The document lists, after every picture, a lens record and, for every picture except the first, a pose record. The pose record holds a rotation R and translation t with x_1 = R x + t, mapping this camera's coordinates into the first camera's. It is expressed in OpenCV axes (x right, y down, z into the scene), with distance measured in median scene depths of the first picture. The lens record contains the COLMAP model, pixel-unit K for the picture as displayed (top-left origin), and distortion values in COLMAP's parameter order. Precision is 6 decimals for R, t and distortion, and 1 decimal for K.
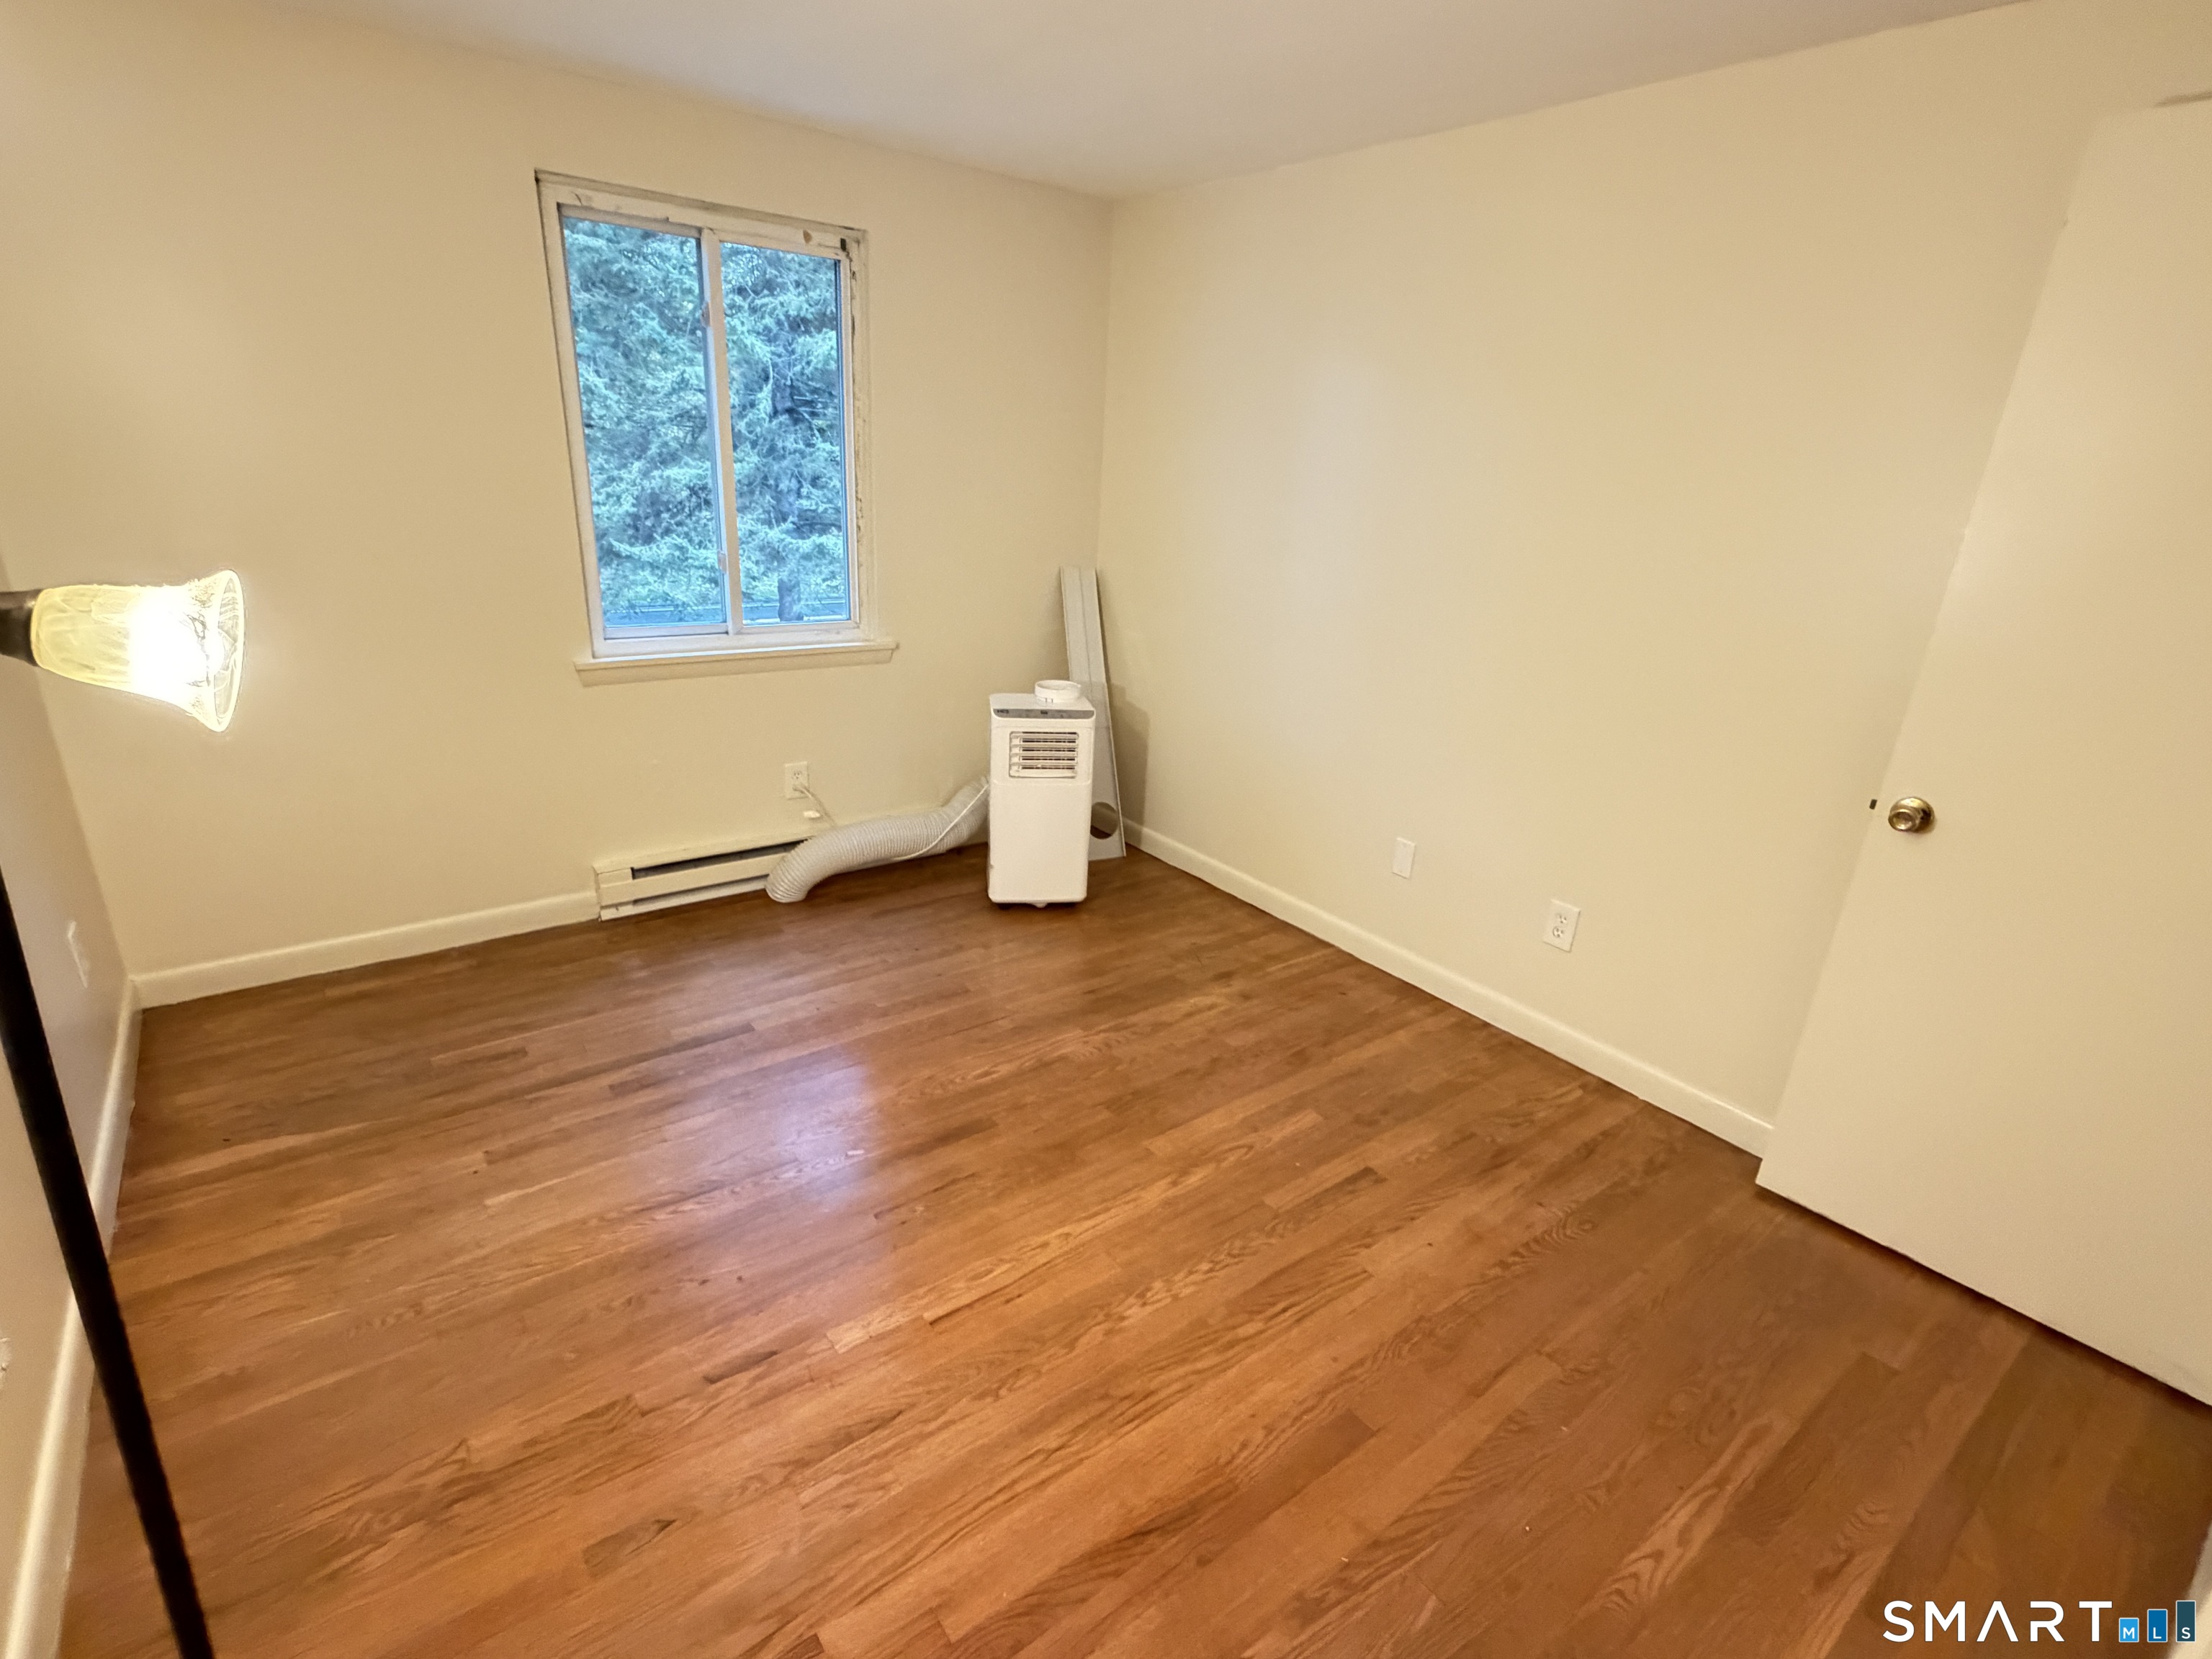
lens RADIAL K [[1050.6, 0, 1106.0], [0, 1050.6, 829.5], [0, 0, 1]] dist [0.001988, 0.000960]
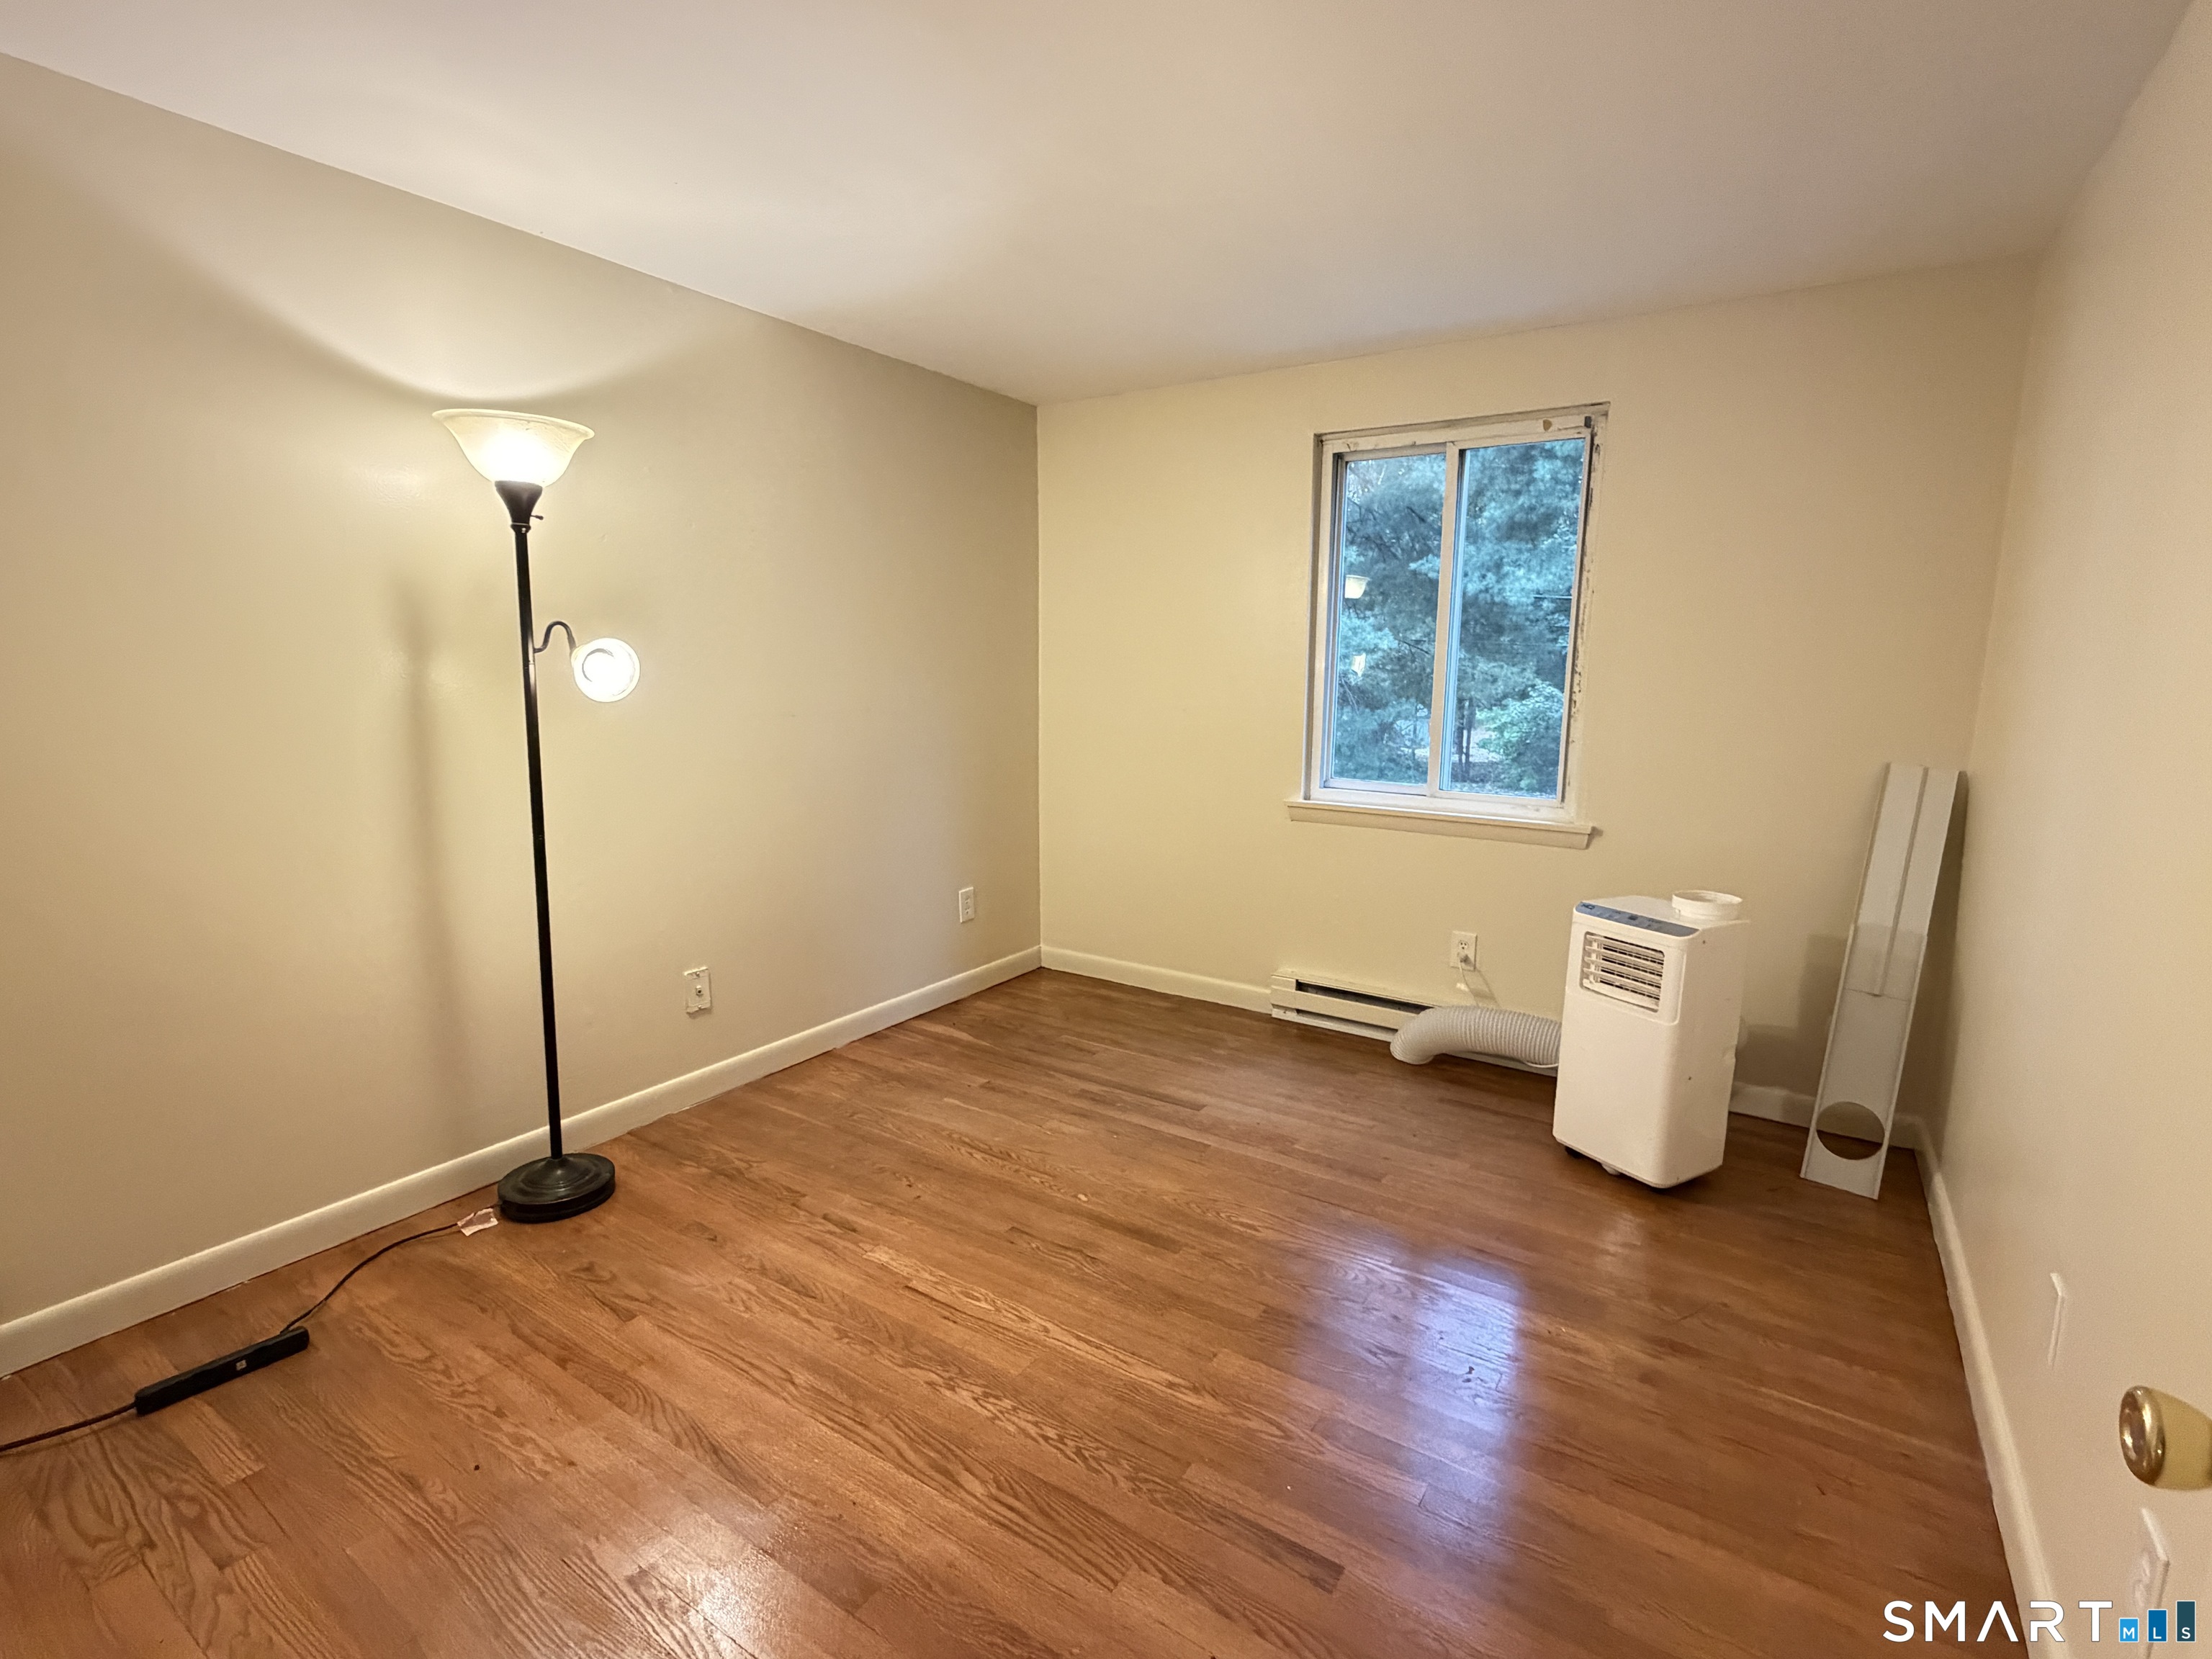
lens RADIAL K [[1050.9, 0, 1103.4], [0, 1050.9, 832.2], [0, 0, 1]] dist [0.002015, 0.000061]
pose [[0.330052, 0.102788, -0.938350, 0.726307], [-0.313302, 0.949633, -0.006176, -0.058229], [0.890453, 0.296025, 0.345632, 0.481033]]
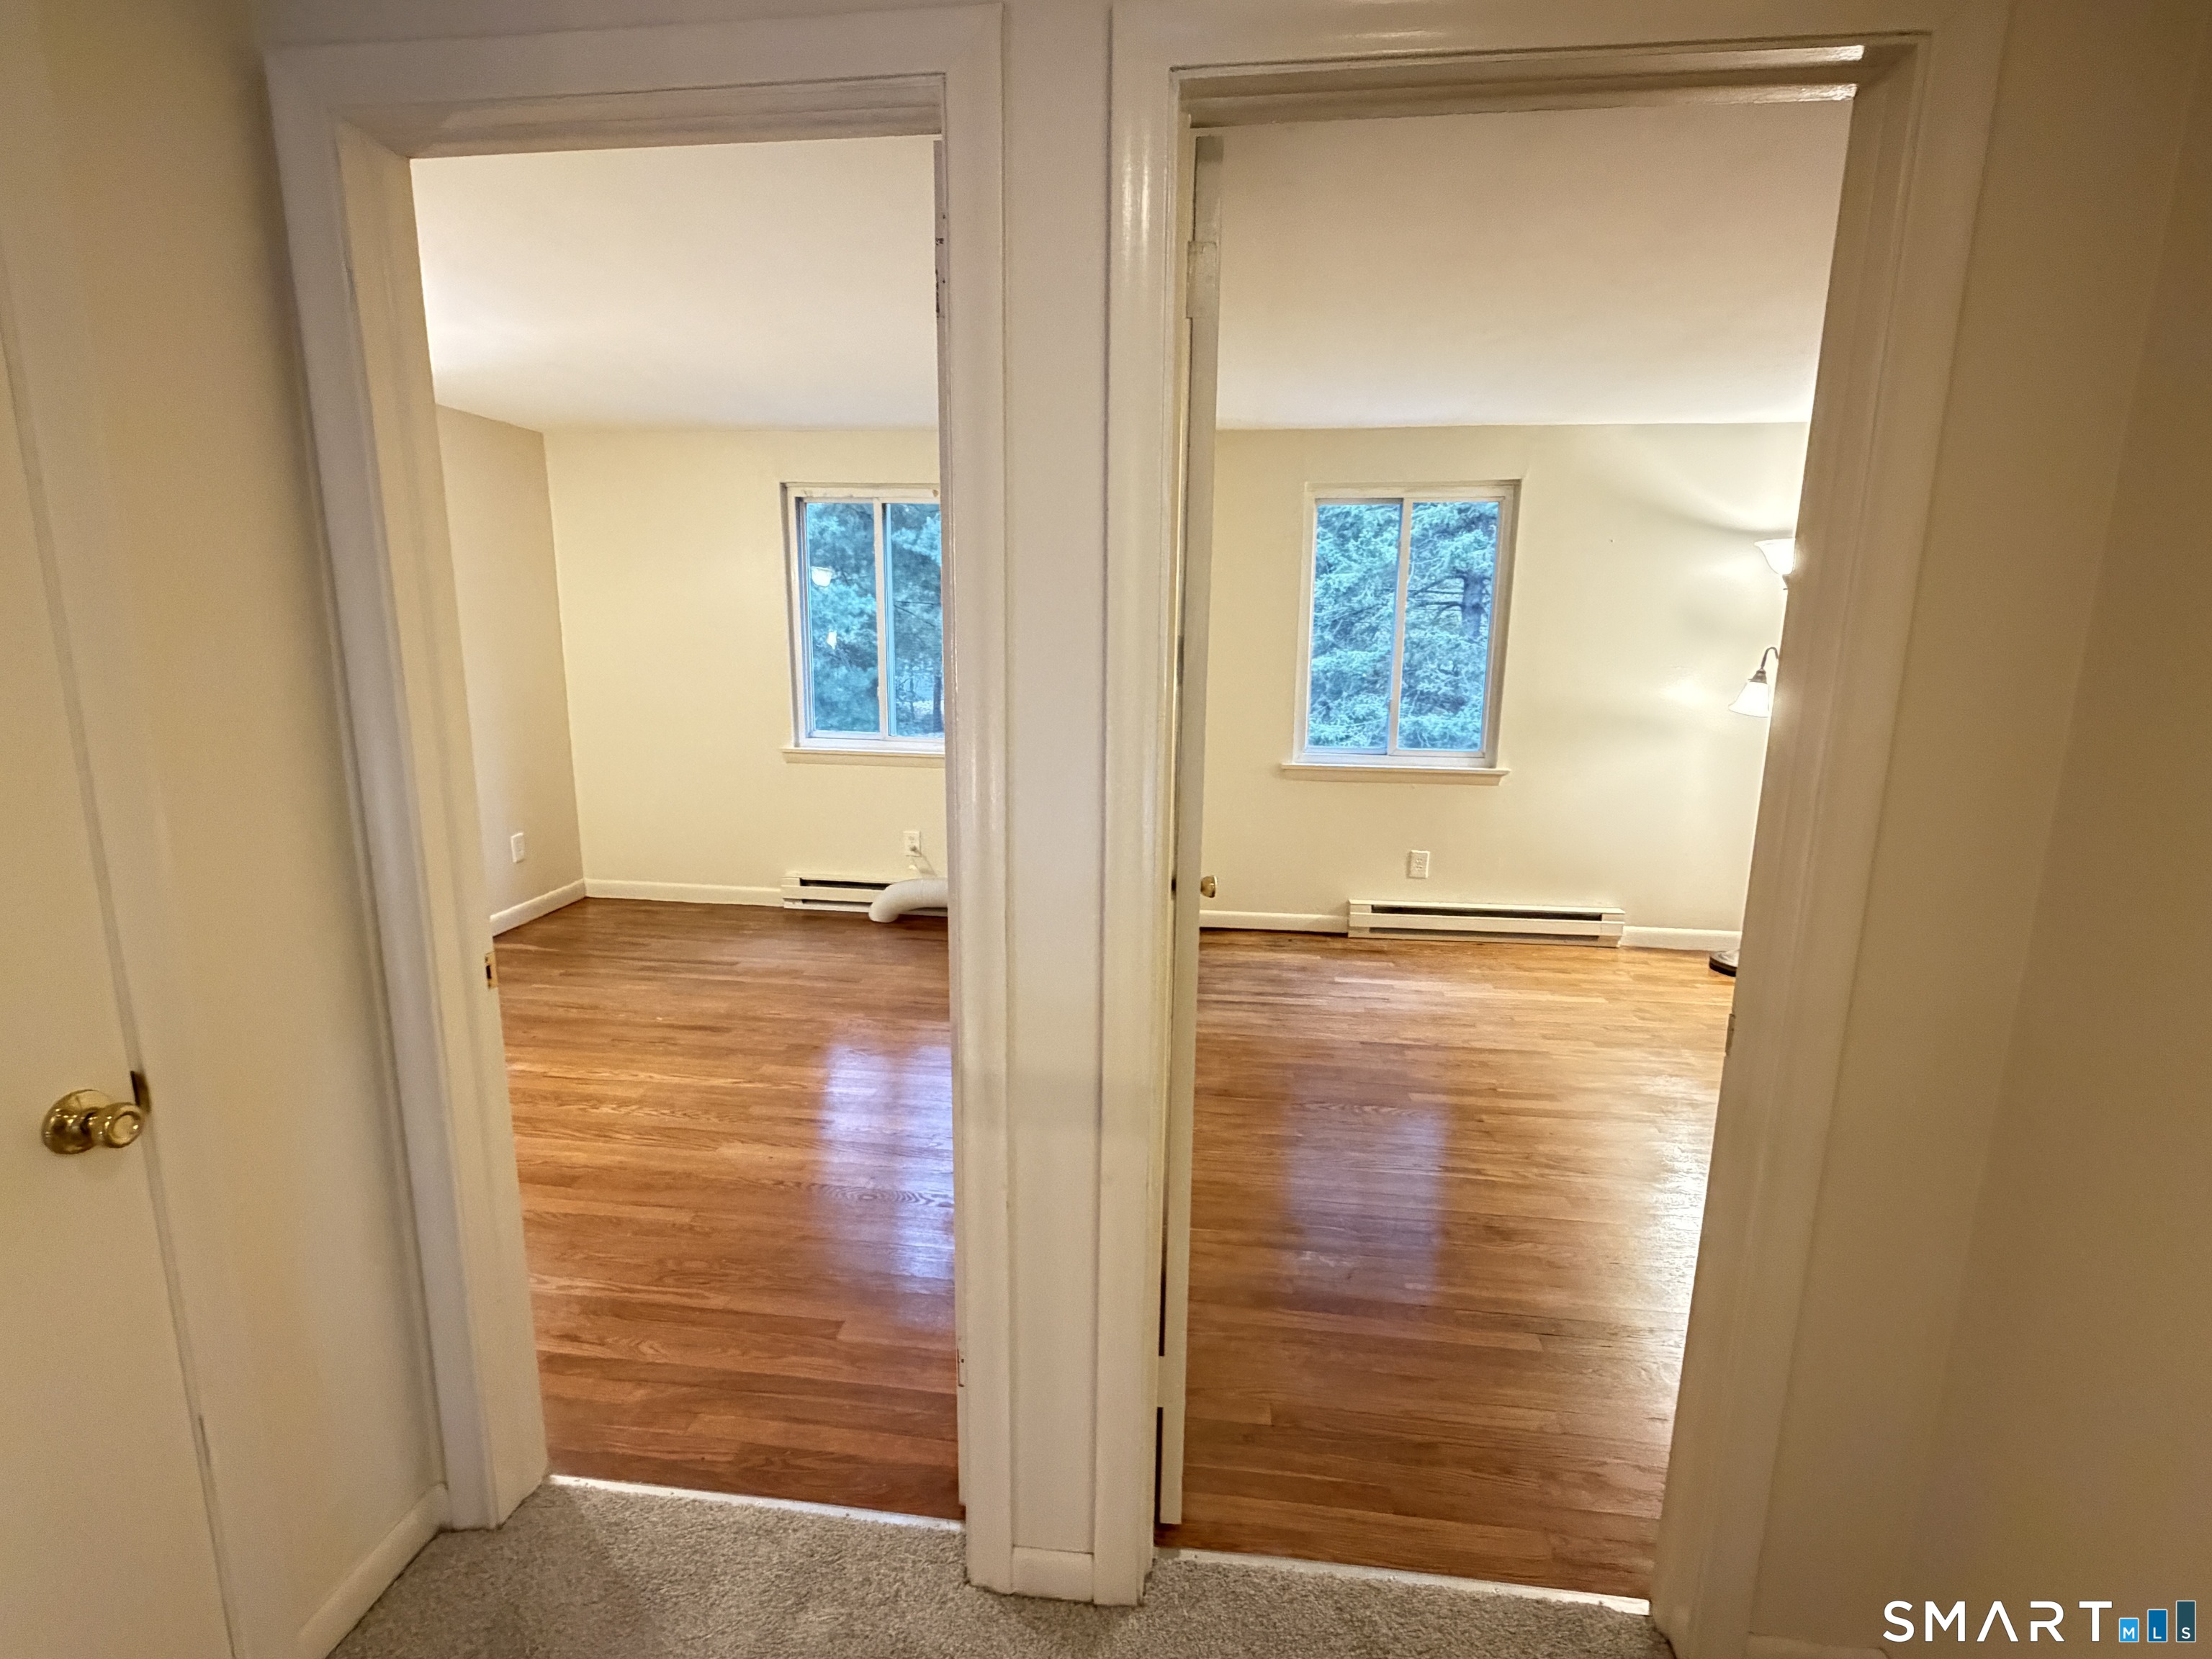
lens RADIAL K [[1050.9, 0, 1103.4], [0, 1050.9, 832.2], [0, 0, 1]] dist [0.002015, 0.000061]
pose [[0.715712, 0.097074, -0.691617, 1.295185], [-0.216187, 0.972448, -0.087227, 0.011419], [0.664093, 0.211948, 0.716978, 0.193942]]
